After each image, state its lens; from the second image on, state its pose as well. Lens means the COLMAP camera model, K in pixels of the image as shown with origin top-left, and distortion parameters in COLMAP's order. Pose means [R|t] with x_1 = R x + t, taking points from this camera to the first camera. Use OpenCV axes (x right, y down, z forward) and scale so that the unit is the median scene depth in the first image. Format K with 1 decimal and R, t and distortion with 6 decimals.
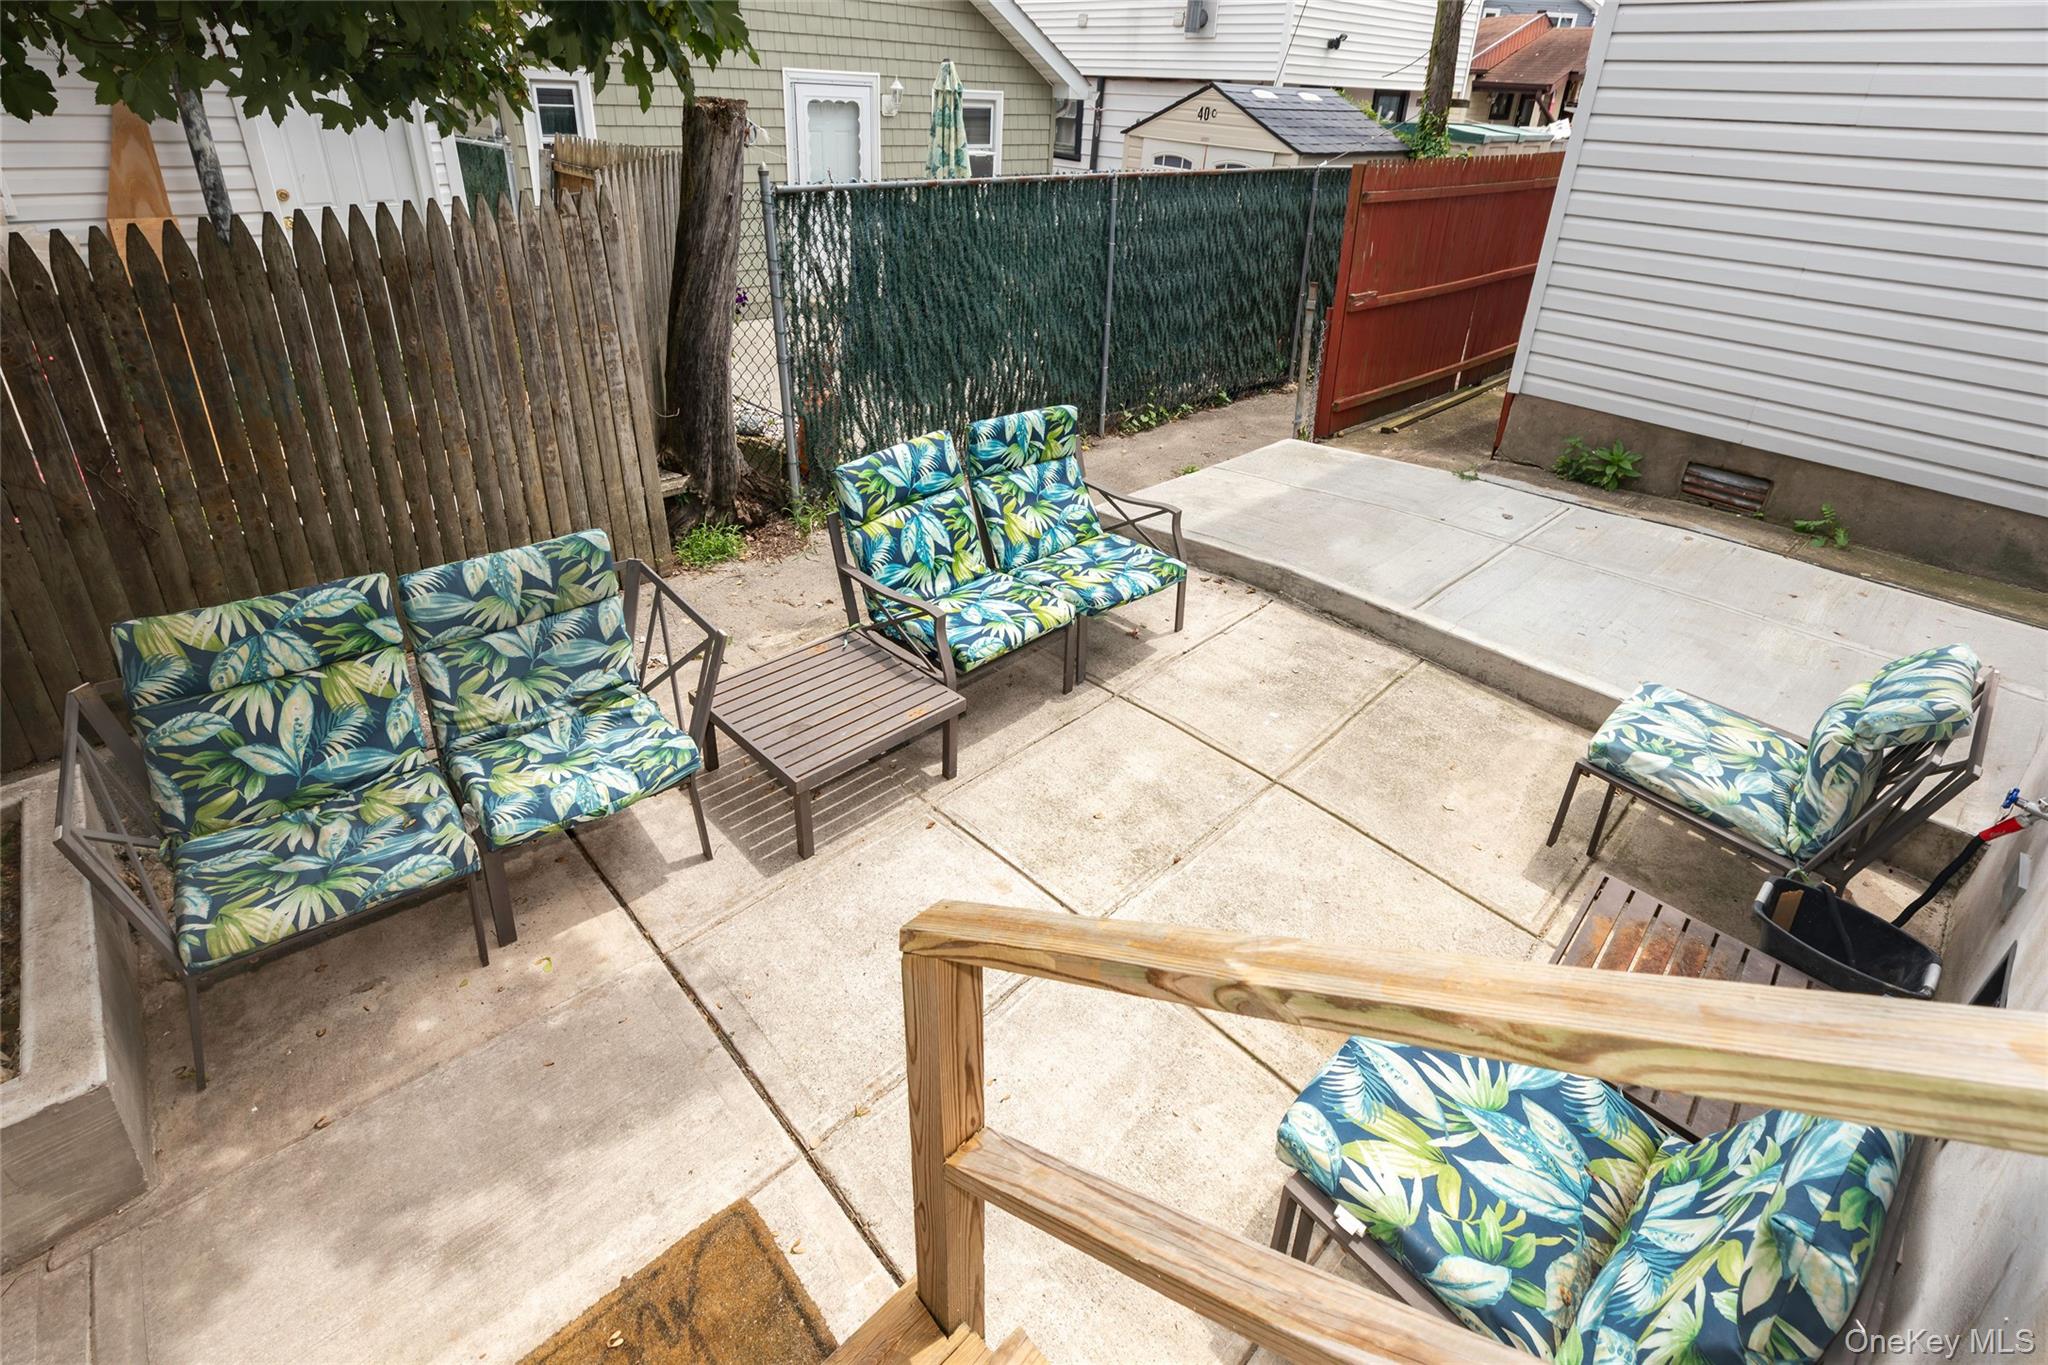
lens RADIAL K [[976.3, 0, 1028.9], [0, 976.3, 530.7], [0, 0, 1]] dist [0.001946, 0.000647]
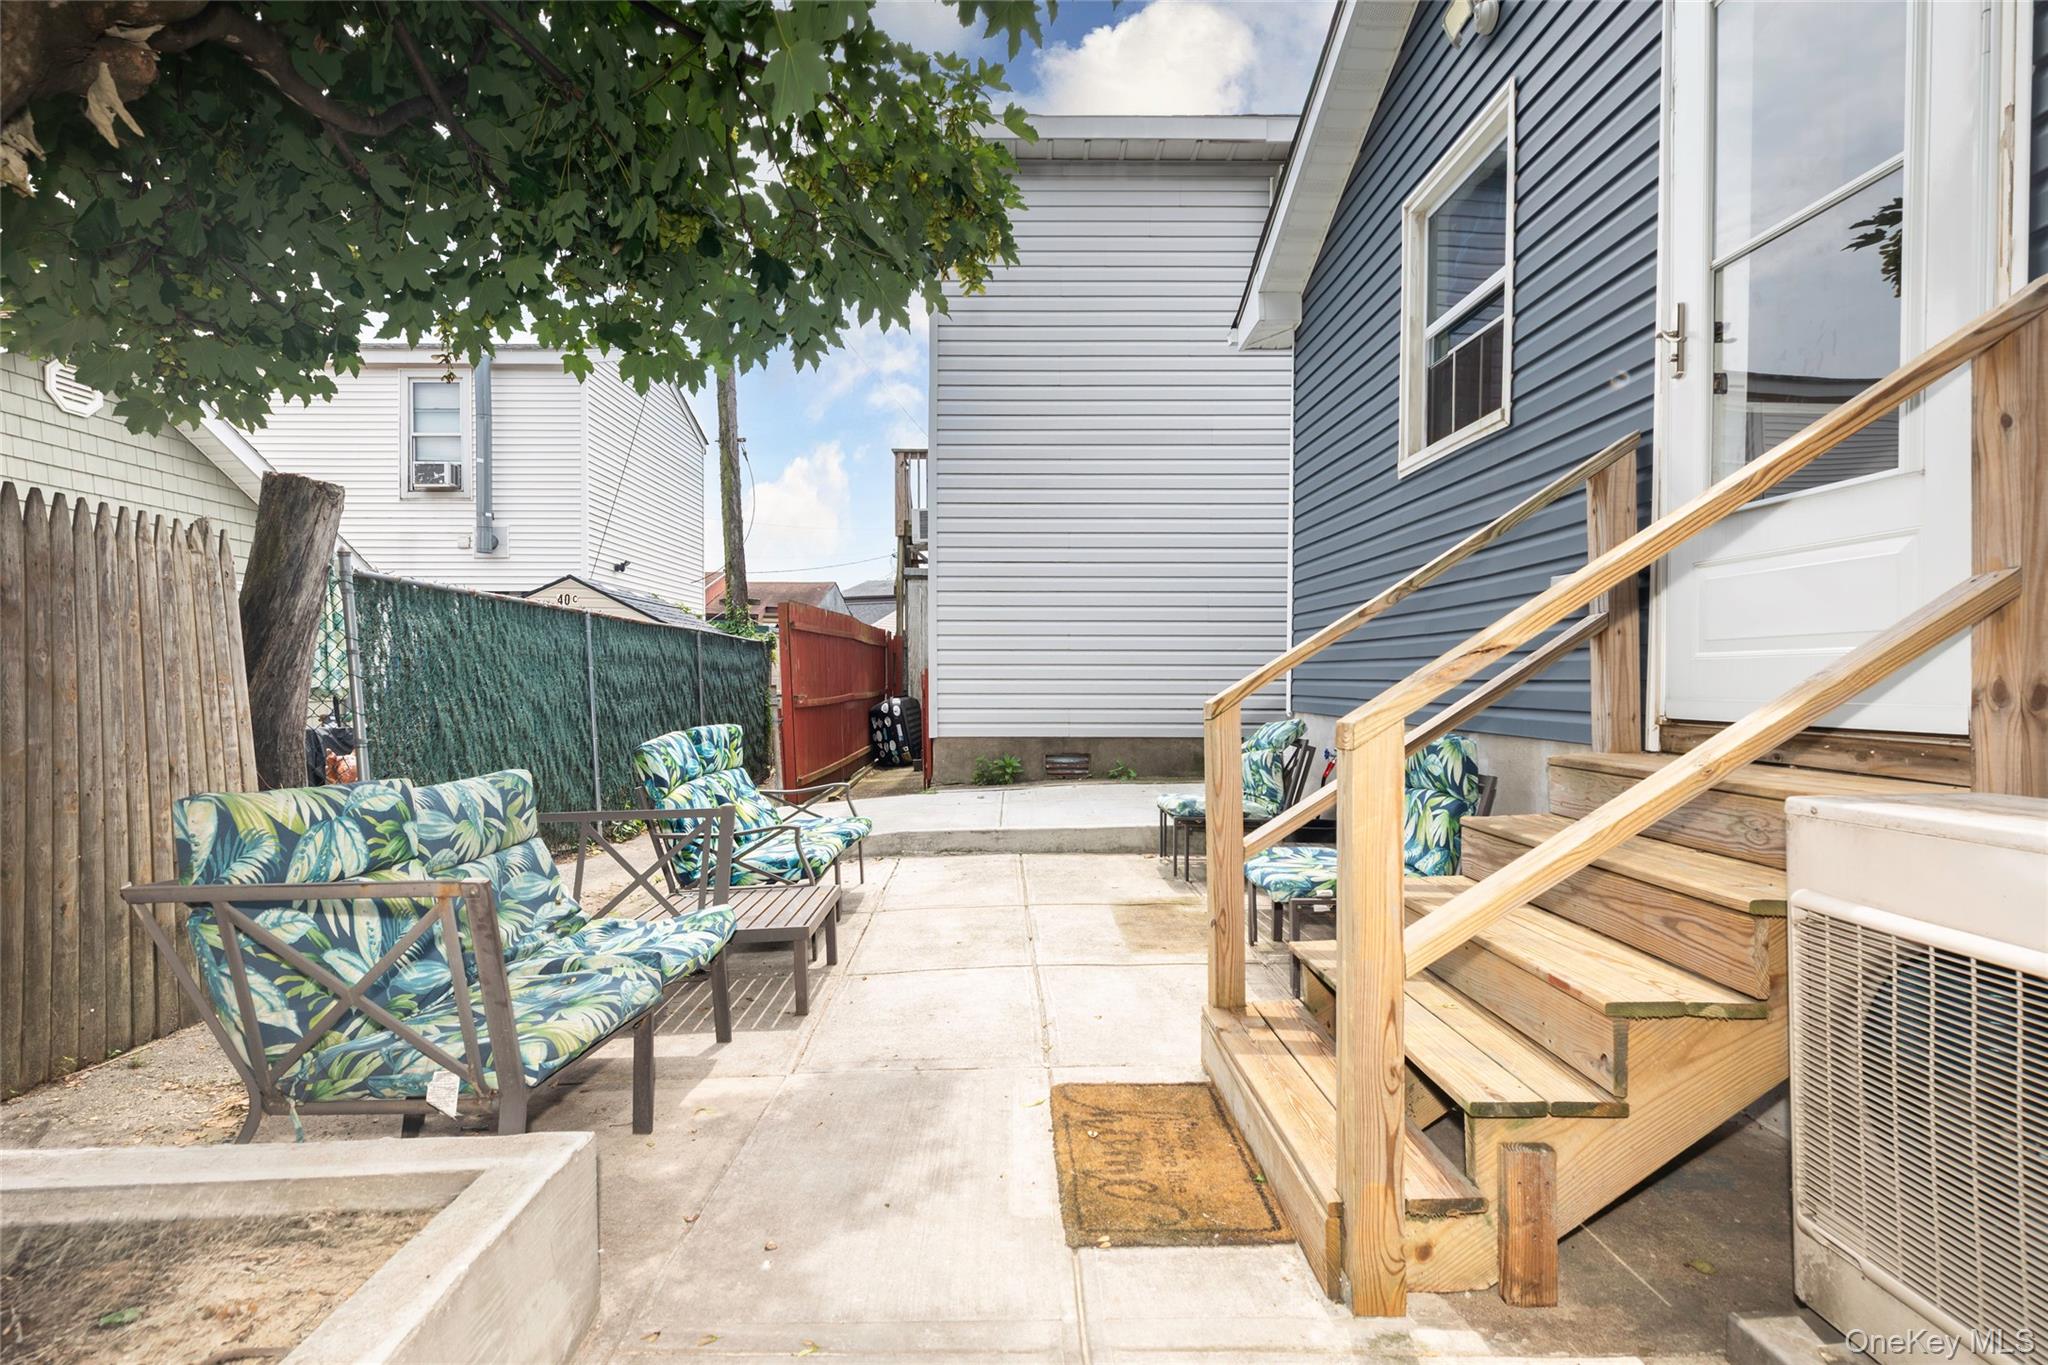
lens RADIAL K [[925.6, 0, 1018.6], [0, 925.6, 688.7], [0, 0, 1]] dist [0.003709, 0.000236]
pose [[0.679707, -0.040509, 0.732364, -0.569743], [0.321207, 0.914081, -0.247551, 0.233484], [-0.659413, 0.403502, 0.634319, 0.020373]]
